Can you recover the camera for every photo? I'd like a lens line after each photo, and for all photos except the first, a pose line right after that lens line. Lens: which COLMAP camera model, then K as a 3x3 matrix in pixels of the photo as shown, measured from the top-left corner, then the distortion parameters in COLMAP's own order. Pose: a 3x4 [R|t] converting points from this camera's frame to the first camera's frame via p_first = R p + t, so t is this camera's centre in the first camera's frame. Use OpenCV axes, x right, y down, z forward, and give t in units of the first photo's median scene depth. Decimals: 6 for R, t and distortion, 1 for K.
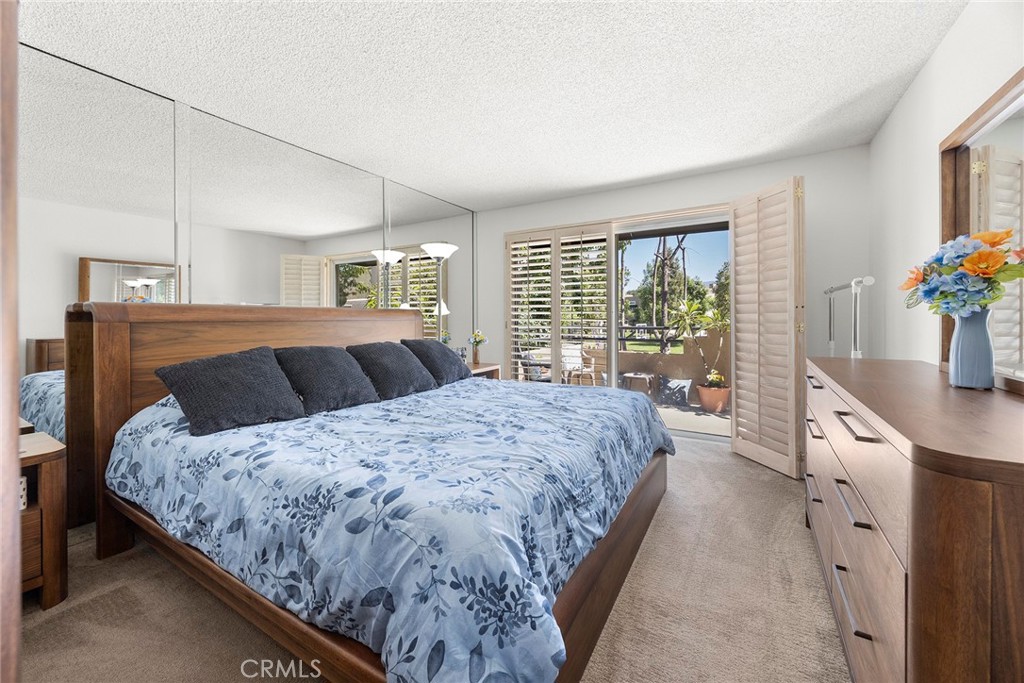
lens RADIAL K [[397.2, 0, 513.5], [0, 397.2, 332.0], [0, 0, 1]] dist [-0.002374, -0.000339]
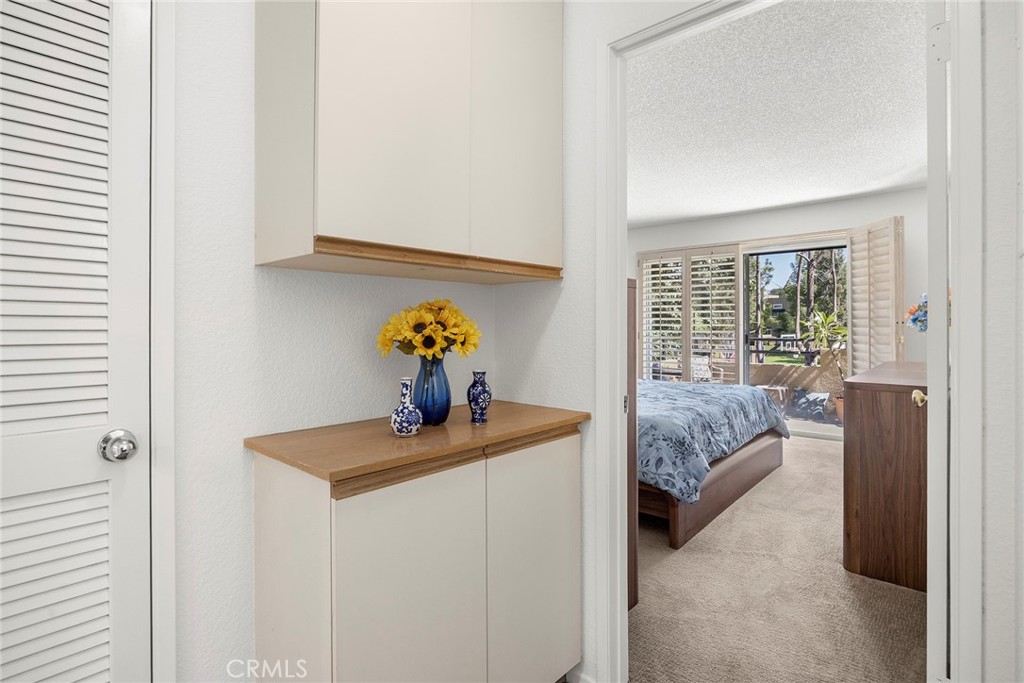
lens RADIAL K [[513.0, 0, 514.4], [0, 513.0, 330.7], [0, 0, 1]] dist [-0.002611, 0.000065]
pose [[0.982446, 0.003700, -0.186509, -0.172996], [-0.008332, 0.999676, -0.024057, 0.010721], [0.186360, 0.025189, 0.982159, -0.869519]]
